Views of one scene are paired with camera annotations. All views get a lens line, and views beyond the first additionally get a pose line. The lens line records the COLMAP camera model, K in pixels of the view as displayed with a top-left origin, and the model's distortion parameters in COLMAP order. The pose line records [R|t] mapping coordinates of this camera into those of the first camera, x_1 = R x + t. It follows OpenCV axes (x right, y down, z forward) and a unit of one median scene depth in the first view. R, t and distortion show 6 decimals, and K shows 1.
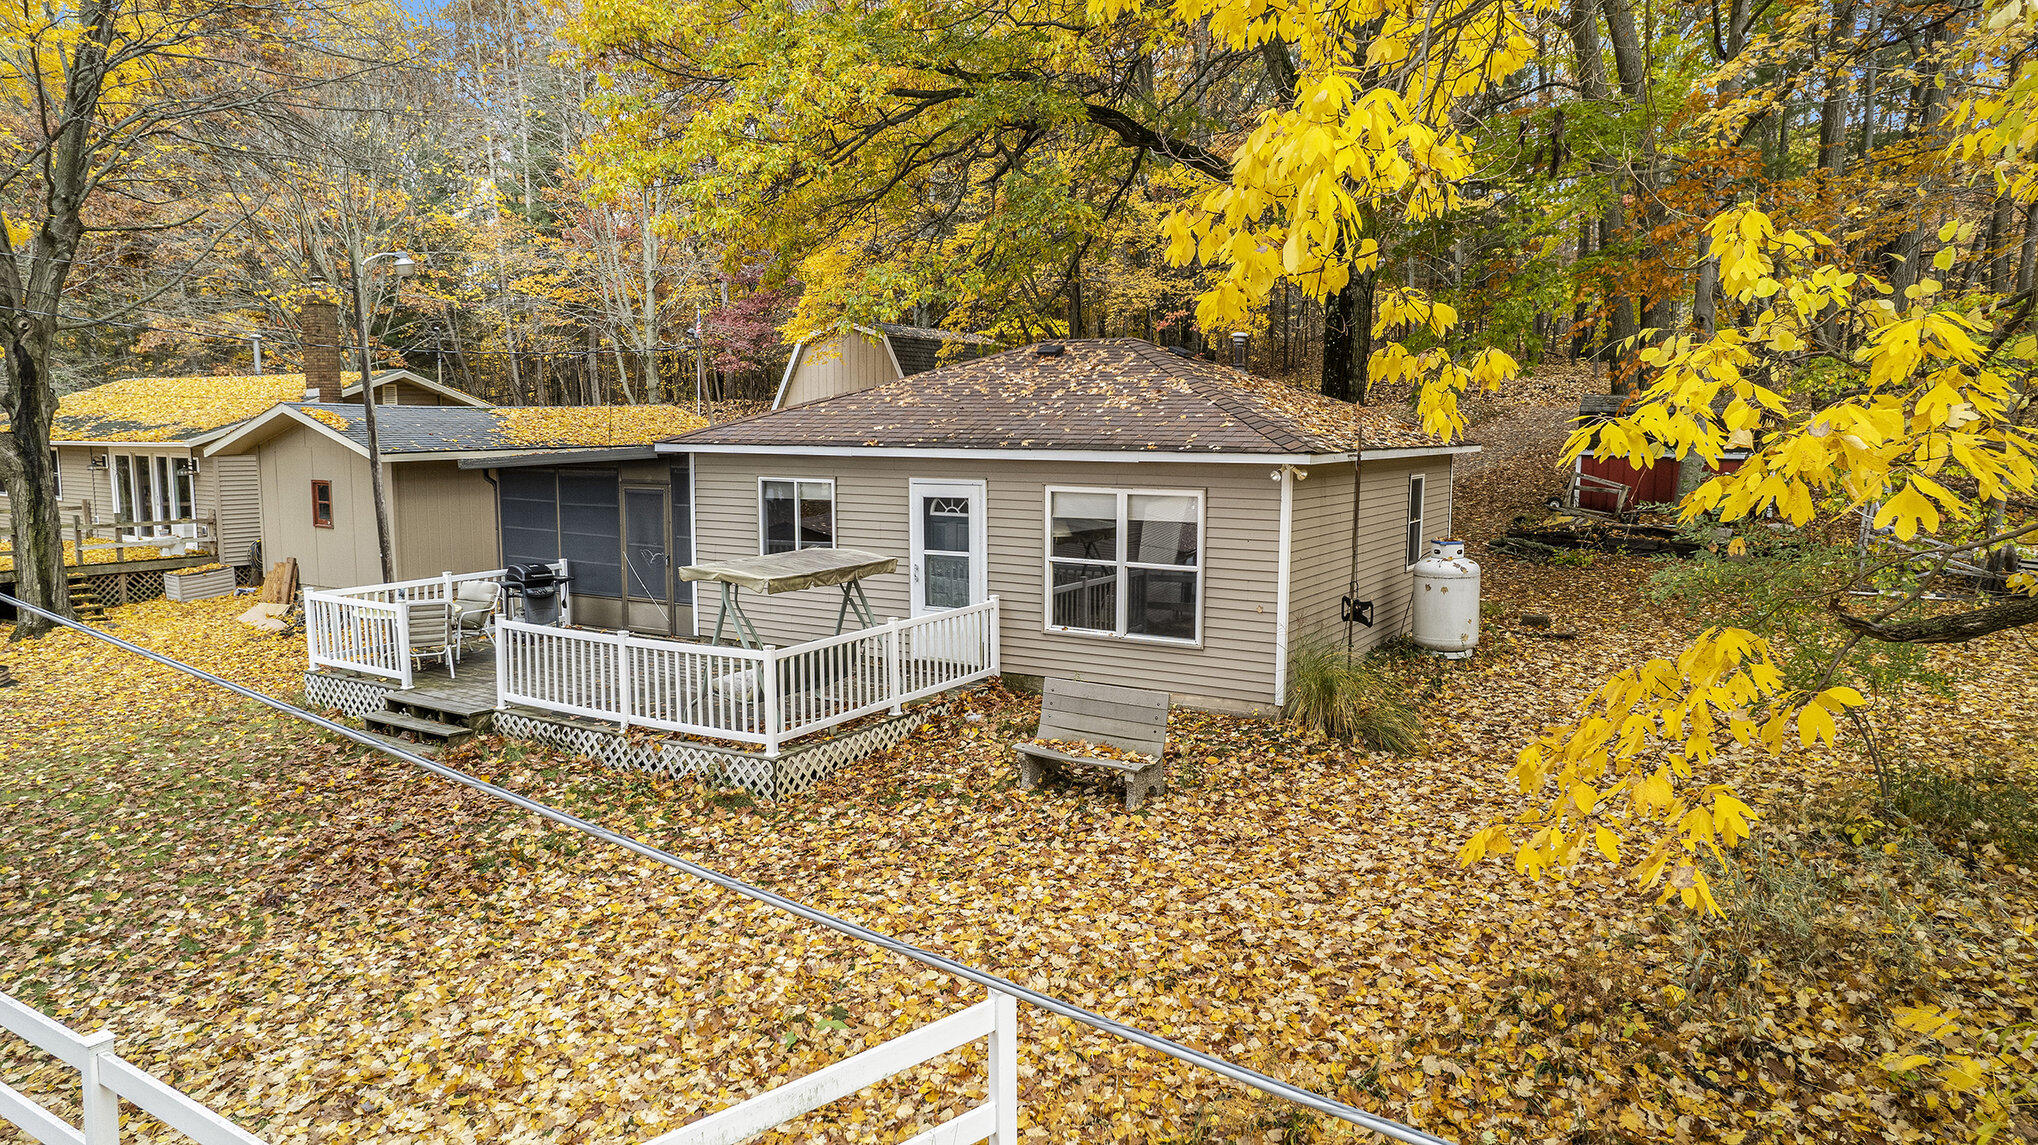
lens RADIAL K [[1299.8, 0, 1019.7], [0, 1299.8, 567.5], [0, 0, 1]] dist [-0.028849, -0.000482]
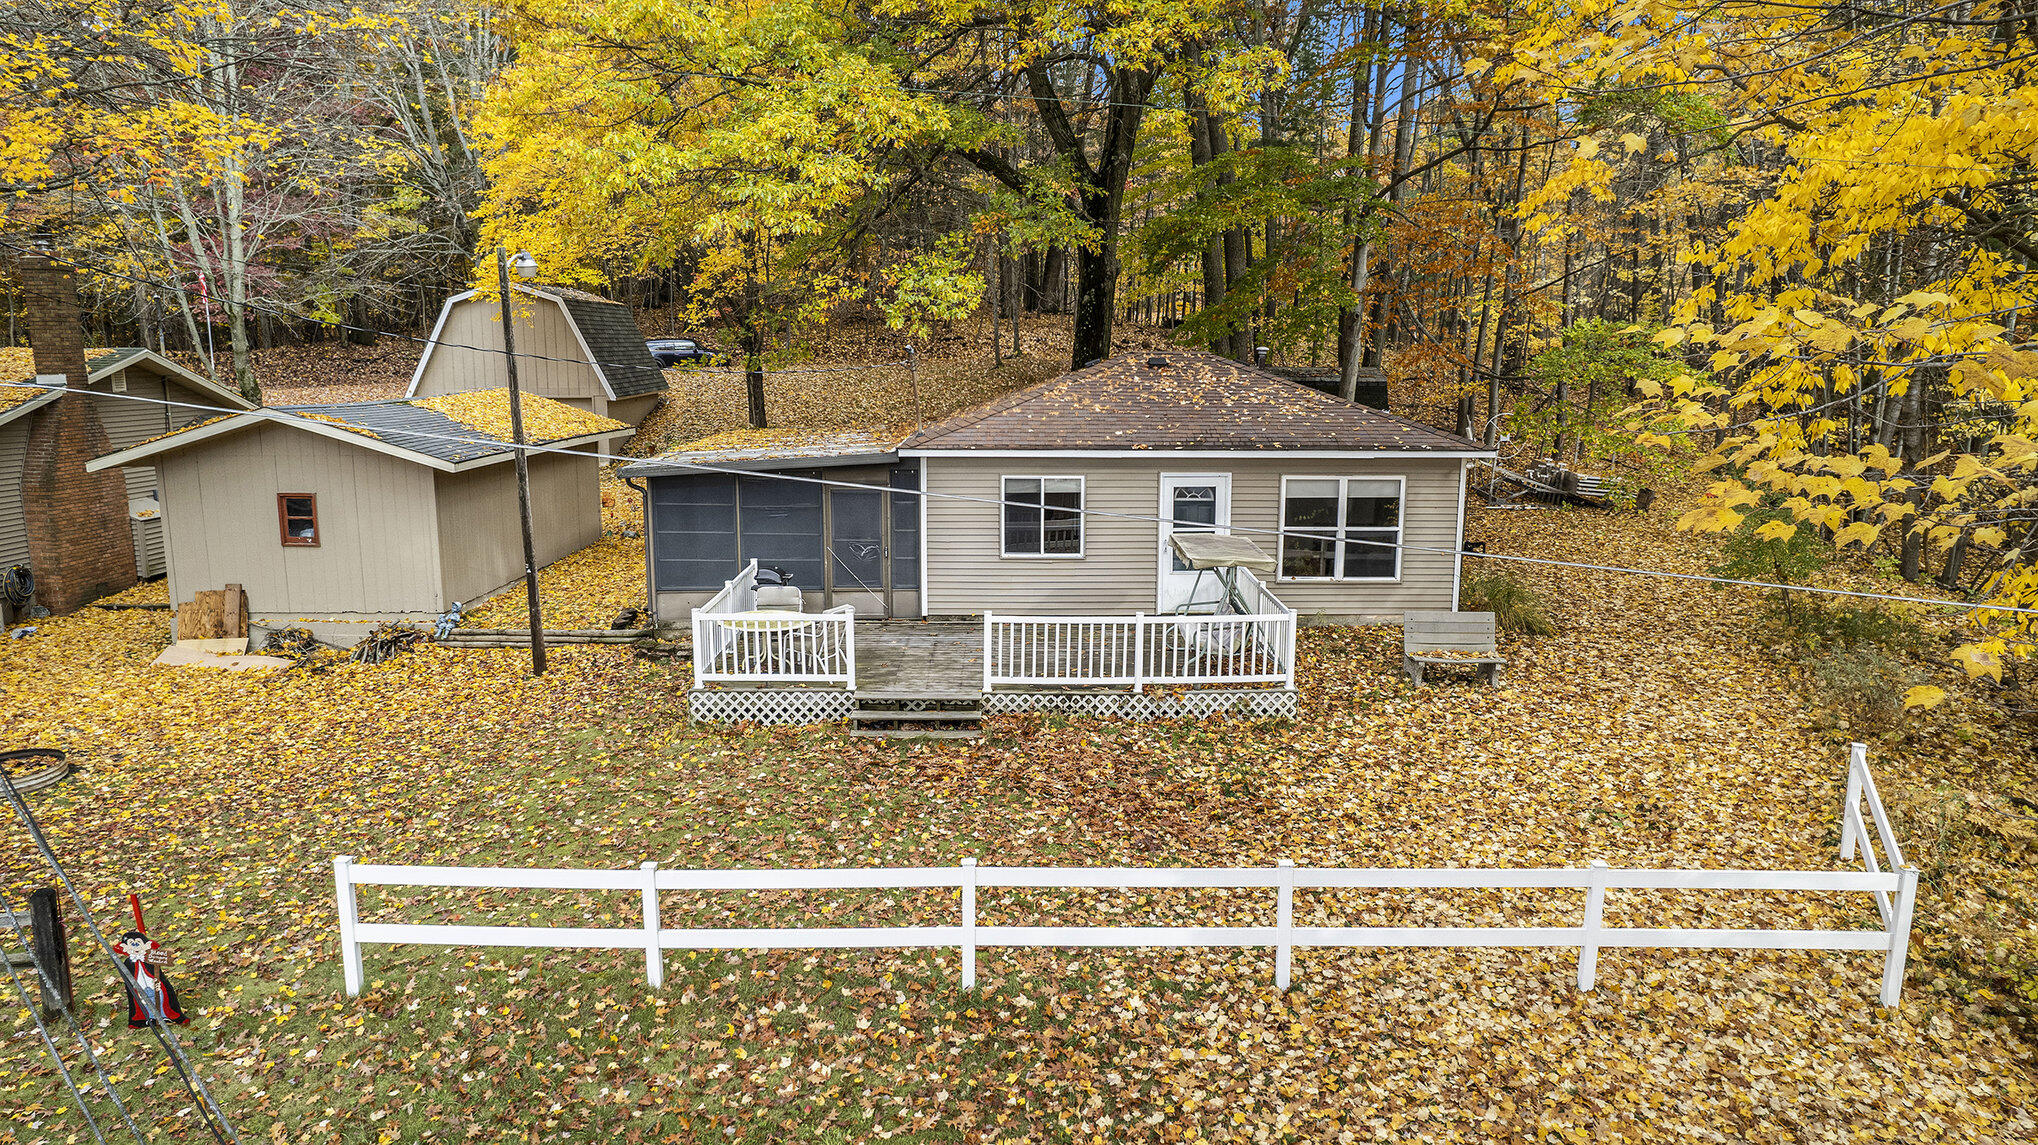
lens RADIAL K [[1299.8, 0, 1025.2], [0, 1299.8, 580.0], [0, 0, 1]] dist [-0.028849, -0.000482]
pose [[0.847723, -0.097928, 0.521322, -0.983617], [0.059829, 0.994191, 0.089467, -0.096835], [-0.527055, -0.044653, 0.848657, -0.025252]]
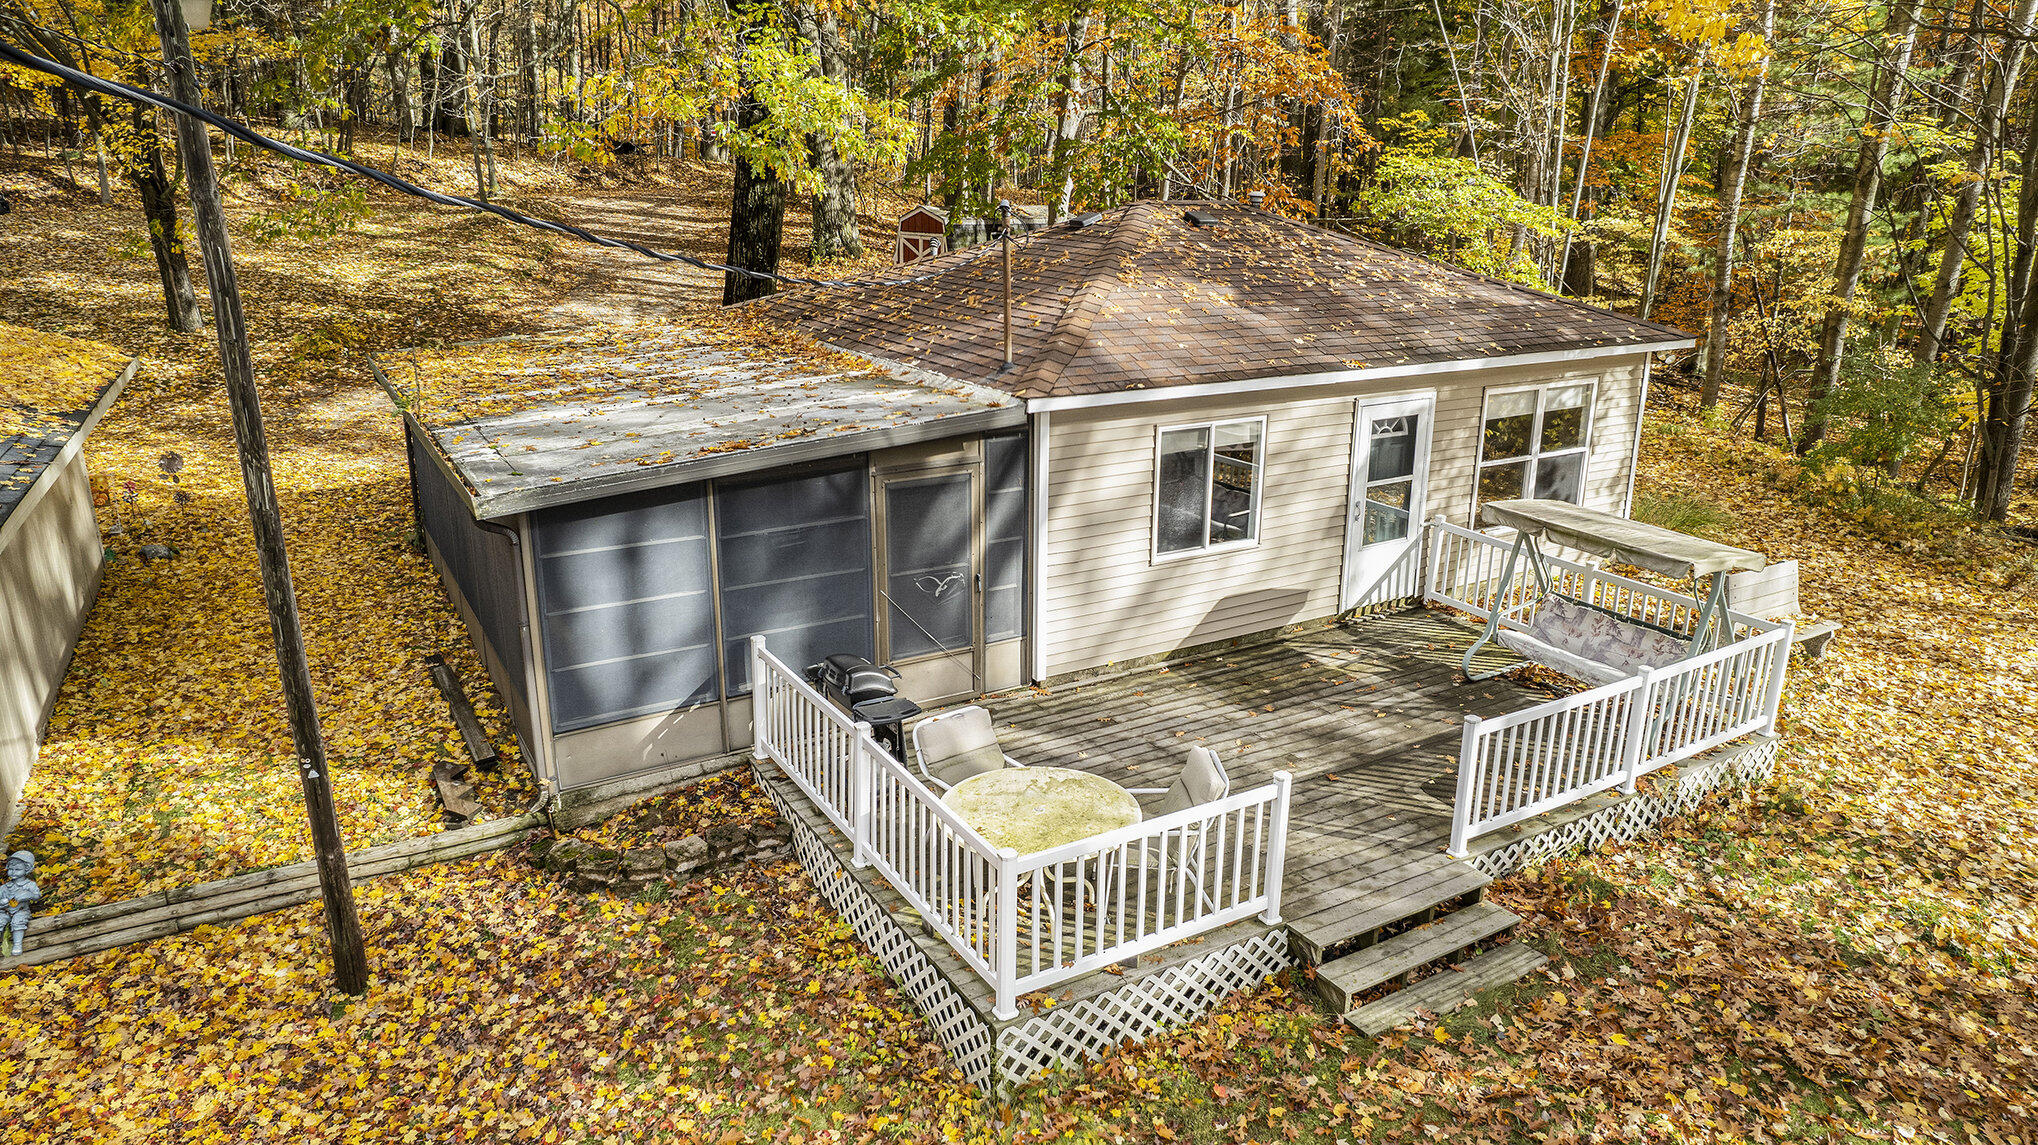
lens RADIAL K [[1299.8, 0, 1021.9], [0, 1299.8, 574.2], [0, 0, 1]] dist [-0.028849, -0.000482]
pose [[0.462952, -0.265679, 0.845630, -1.019066], [0.090924, 0.963224, 0.252847, -0.212577], [-0.881707, -0.040168, 0.470084, 0.893293]]
